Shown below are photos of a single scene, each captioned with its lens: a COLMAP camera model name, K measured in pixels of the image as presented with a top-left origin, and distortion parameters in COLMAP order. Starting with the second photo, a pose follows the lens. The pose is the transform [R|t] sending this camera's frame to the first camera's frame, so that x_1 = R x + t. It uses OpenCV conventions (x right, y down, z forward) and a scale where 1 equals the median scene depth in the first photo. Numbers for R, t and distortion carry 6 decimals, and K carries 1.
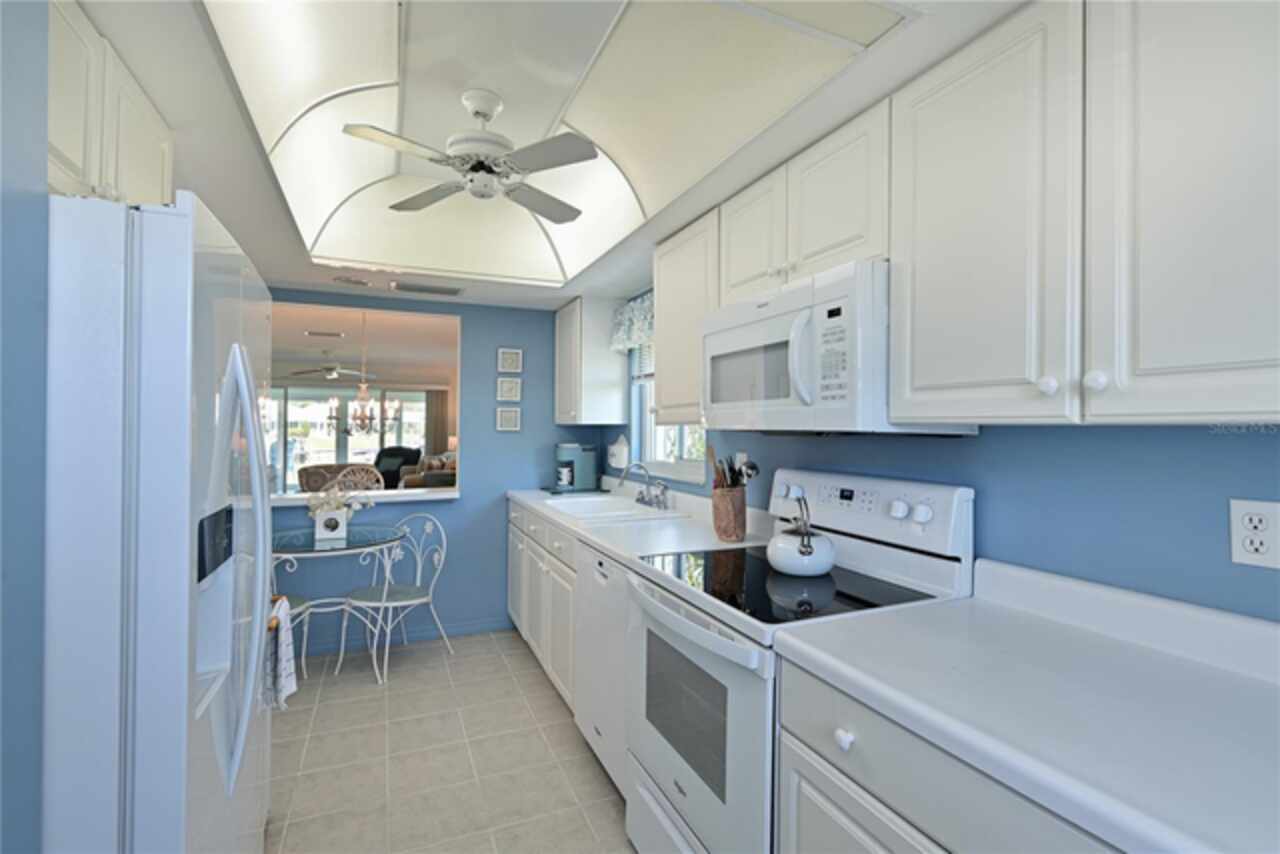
lens RADIAL K [[560.2, 0, 640.0], [0, 560.2, 427.0], [0, 0, 1]] dist [0.000763, 0.000023]
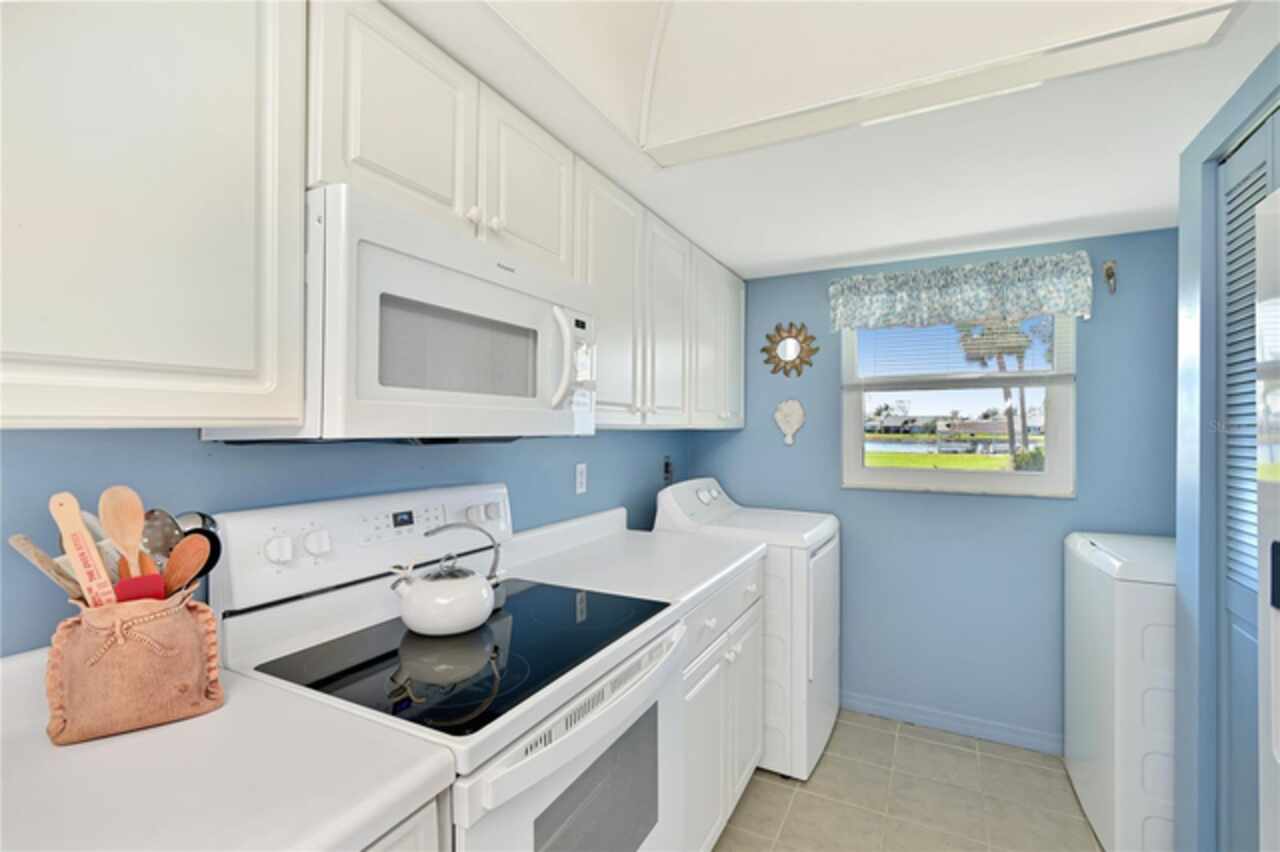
lens RADIAL K [[560.2, 0, 640.0], [0, 560.2, 426.0], [0, 0, 1]] dist [0.000763, 0.000023]
pose [[-0.614146, -0.004875, 0.789177, -0.229119], [-0.004116, 0.999987, 0.002975, -0.005605], [-0.789182, -0.001421, -0.614158, 0.633292]]
